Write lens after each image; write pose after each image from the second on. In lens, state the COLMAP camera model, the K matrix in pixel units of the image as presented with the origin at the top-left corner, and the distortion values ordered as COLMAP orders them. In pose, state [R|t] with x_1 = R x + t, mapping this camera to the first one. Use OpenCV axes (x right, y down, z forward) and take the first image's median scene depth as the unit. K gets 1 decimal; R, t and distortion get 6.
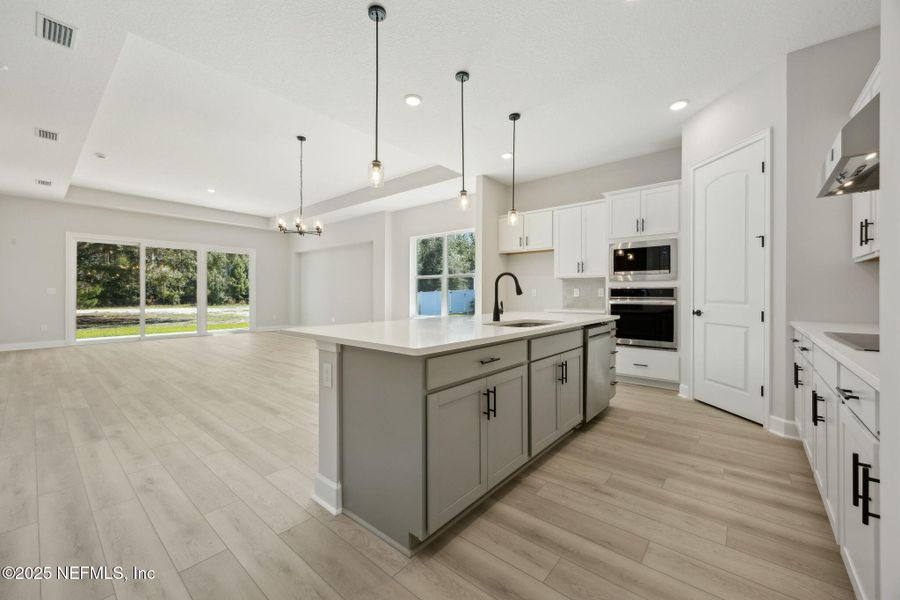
lens RADIAL K [[344.3, 0, 453.6], [0, 344.3, 295.7], [0, 0, 1]] dist [-0.004072, 0.000708]
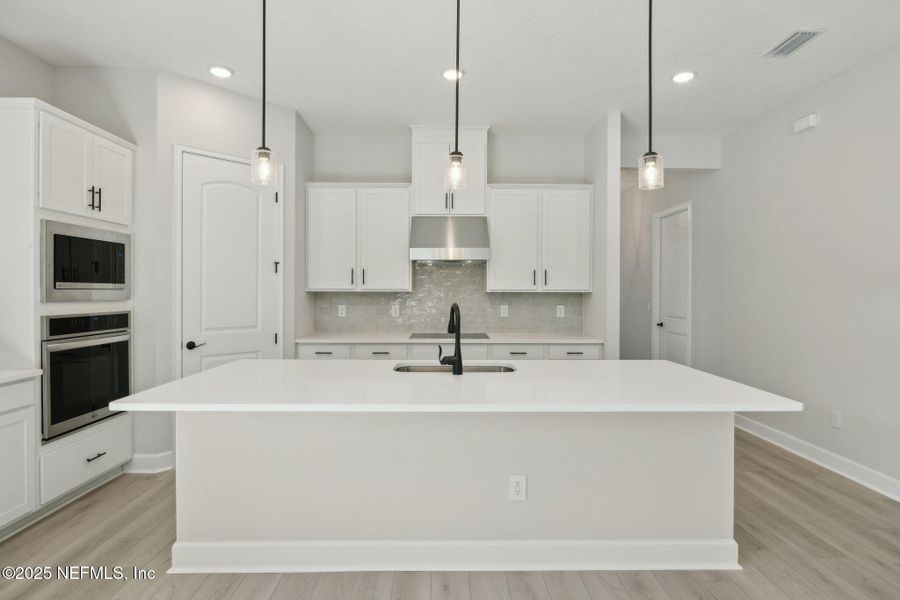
lens RADIAL K [[470.9, 0, 453.9], [0, 470.9, 297.3], [0, 0, 1]] dist [0.000088, -0.000143]
pose [[-0.646265, -0.012552, 0.763010, -0.219530], [0.001979, 0.999834, 0.018124, -0.035761], [-0.763111, 0.013223, -0.646133, 0.604650]]
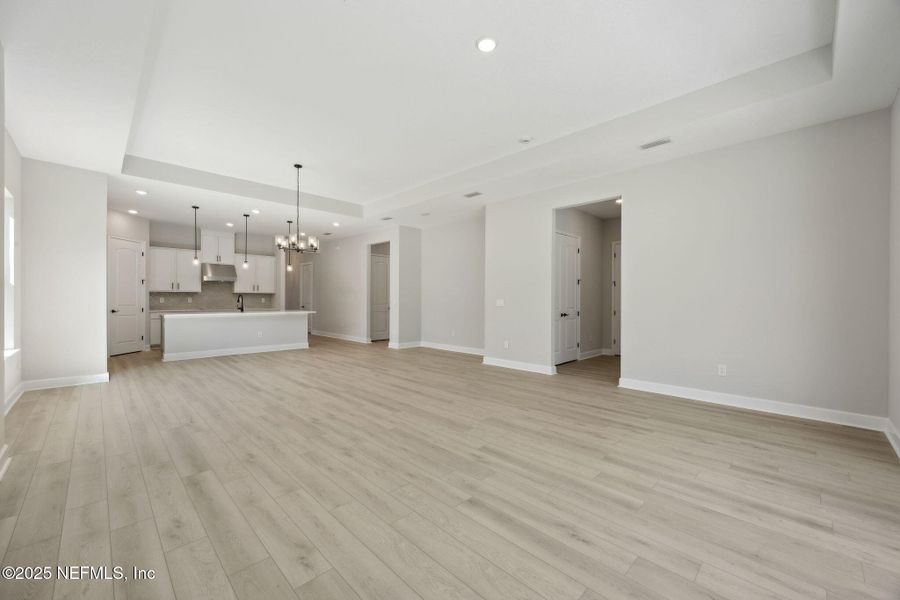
lens RADIAL K [[362.1, 0, 451.5], [0, 362.1, 297.4], [0, 0, 1]] dist [0.005473, -0.000482]
pose [[-0.993371, -0.005716, 0.114812, -0.717459], [-0.005551, 0.999983, 0.001764, -0.021383], [-0.114820, 0.001115, -0.993386, 1.405508]]
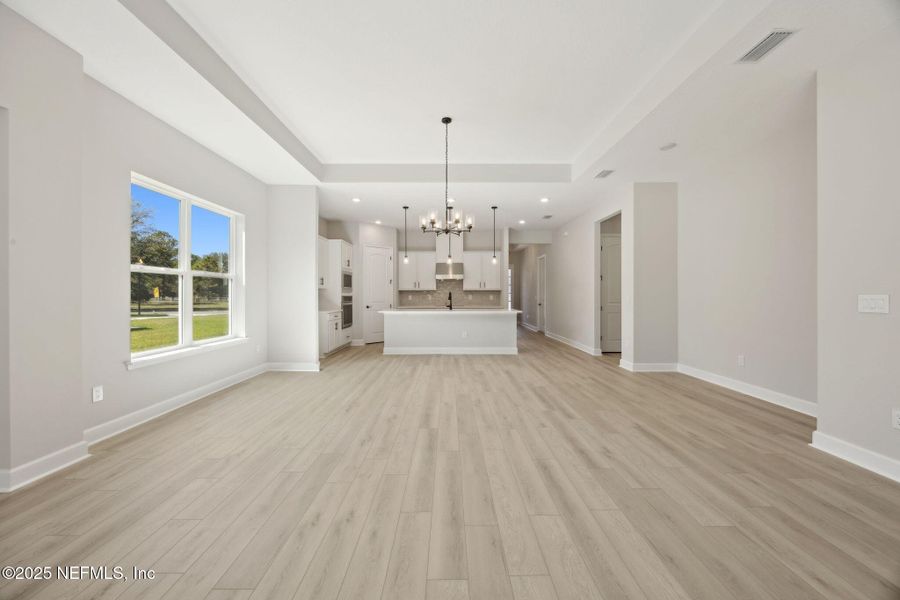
lens RADIAL K [[344.3, 0, 447.4], [0, 344.3, 295.5], [0, 0, 1]] dist [-0.004072, 0.000708]
pose [[-0.626195, -0.000793, 0.779666, -0.734726], [0.005775, 0.999967, 0.005656, -0.019066], [-0.779645, 0.008044, -0.626170, 1.016101]]
